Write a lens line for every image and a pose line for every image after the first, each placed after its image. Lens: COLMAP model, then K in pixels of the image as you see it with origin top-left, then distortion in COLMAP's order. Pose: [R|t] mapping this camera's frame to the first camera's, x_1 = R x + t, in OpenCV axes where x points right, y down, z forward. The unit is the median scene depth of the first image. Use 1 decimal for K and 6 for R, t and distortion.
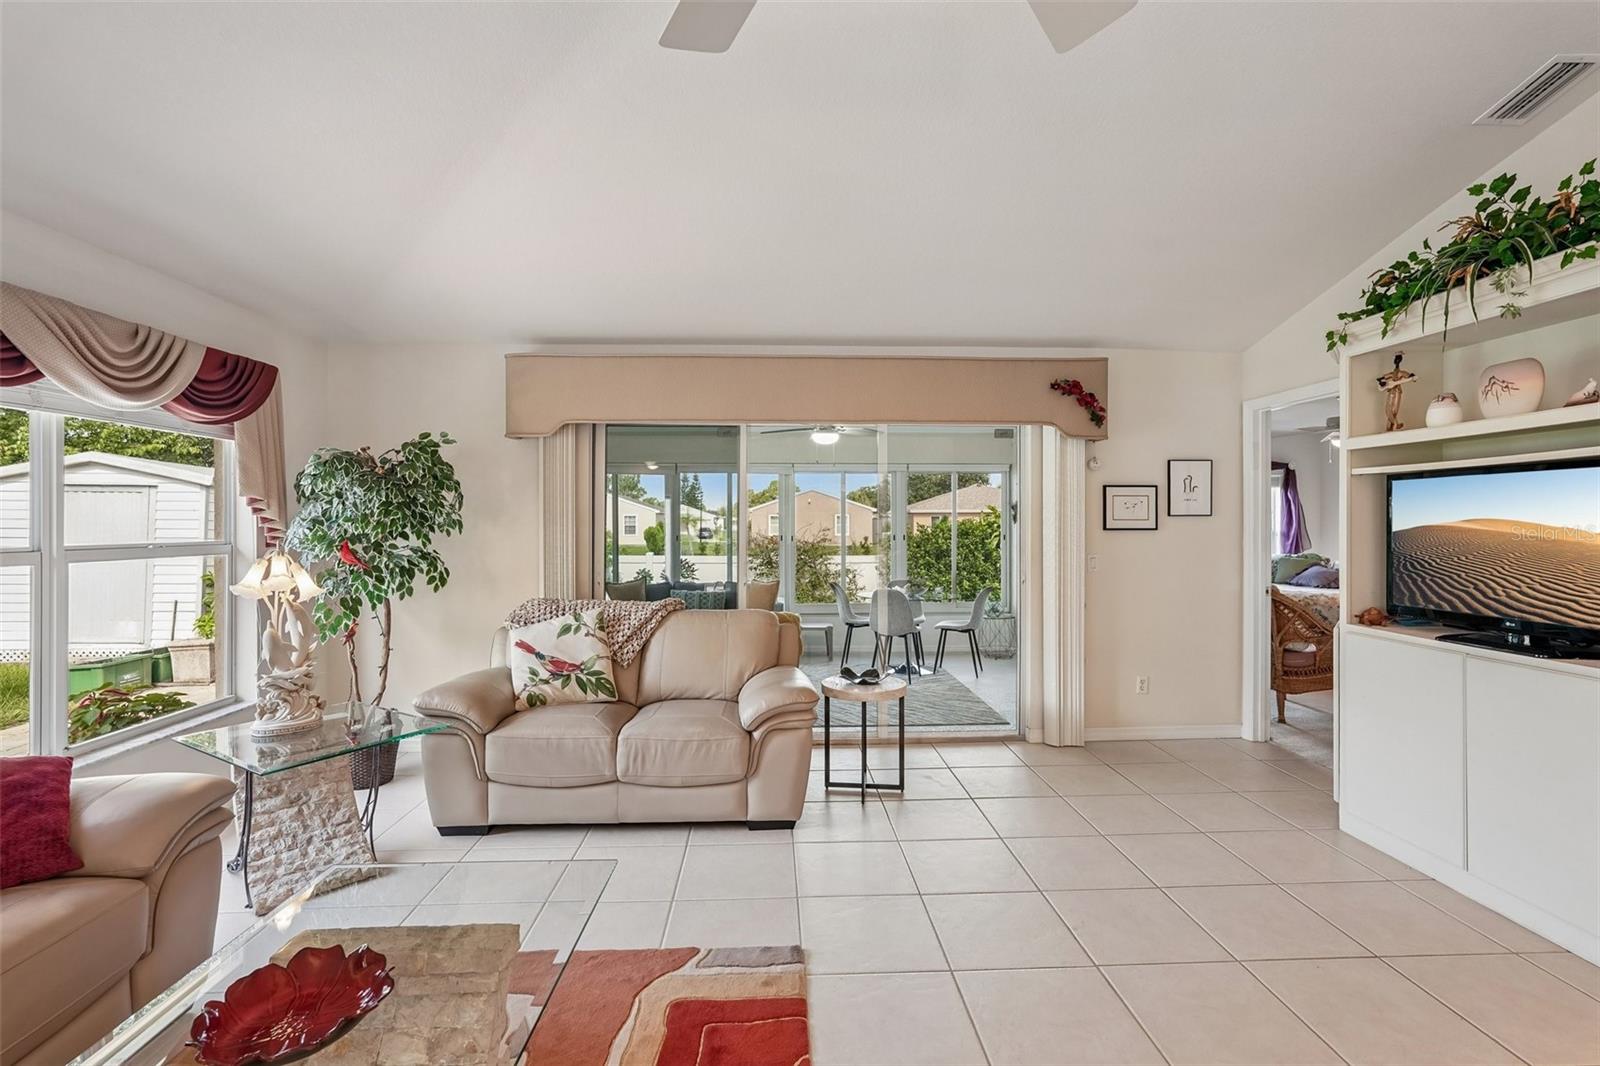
lens RADIAL K [[708.8, 0, 809.6], [0, 708.8, 527.8], [0, 0, 1]] dist [-0.010939, -0.000096]
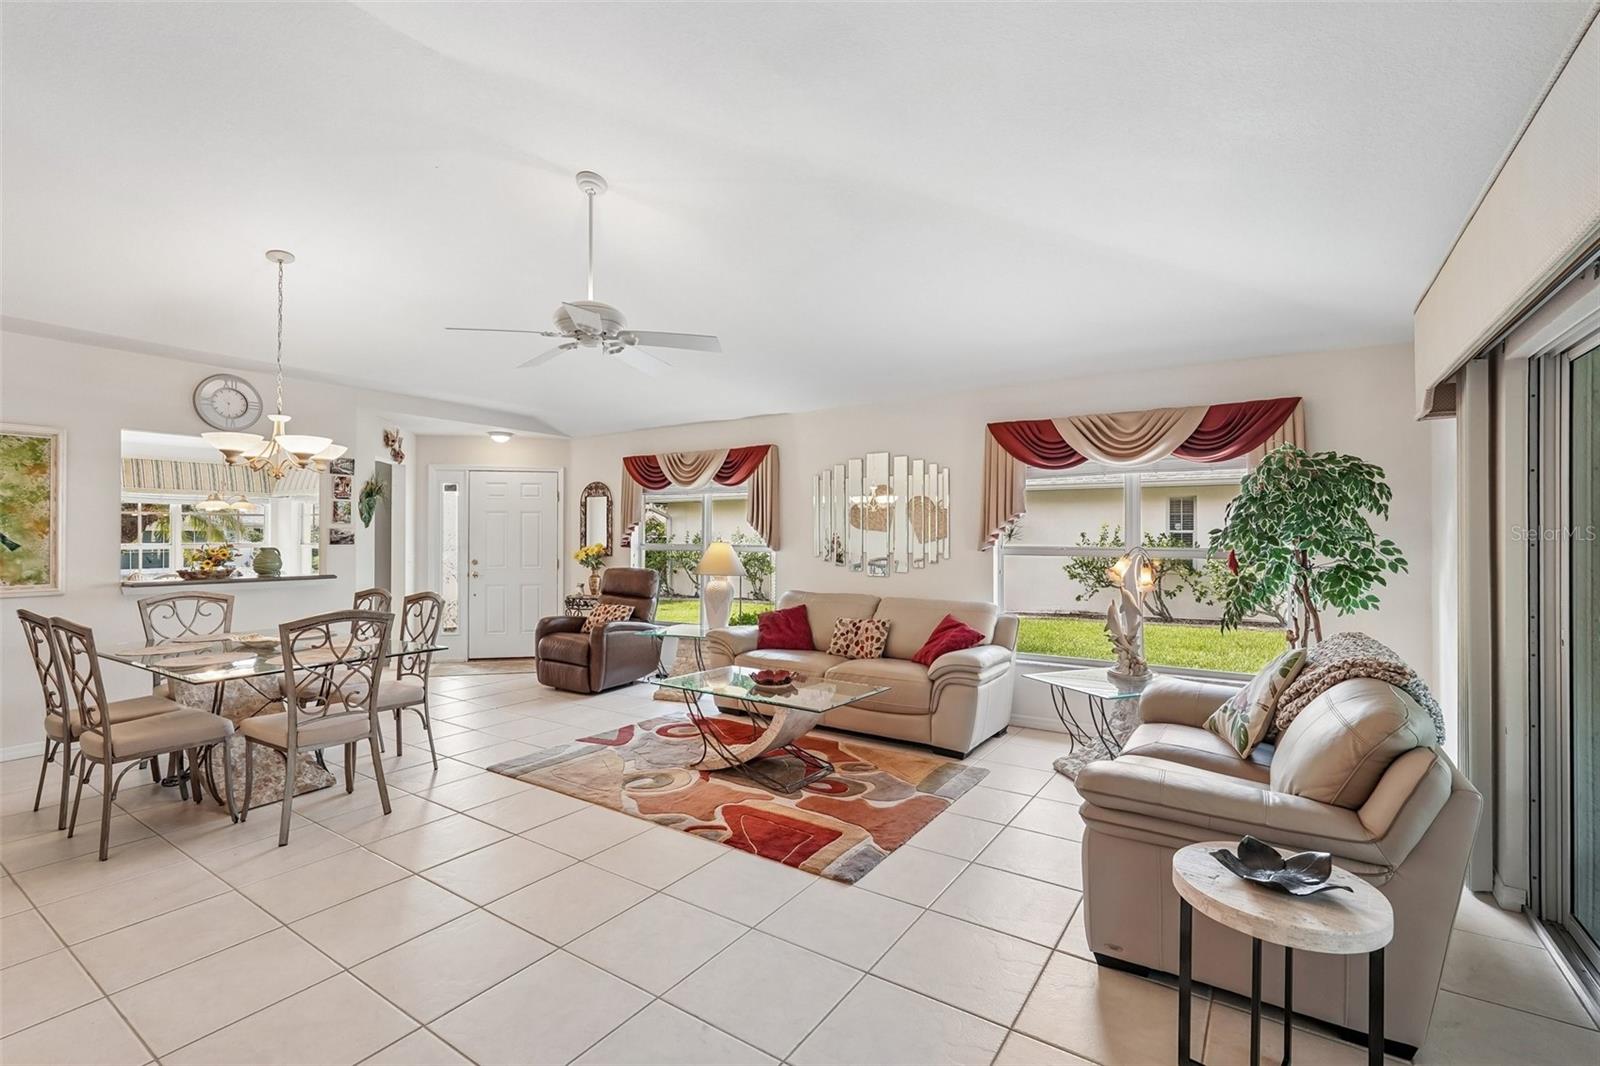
lens RADIAL K [[708.8, 0, 810.7], [0, 708.8, 533.9], [0, 0, 1]] dist [-0.010939, -0.000096]
pose [[-0.596295, -0.008274, -0.802723, 1.017256], [-0.004261, 0.999965, -0.007142, 0.011211], [0.802754, -0.000838, -0.596309, 1.694130]]
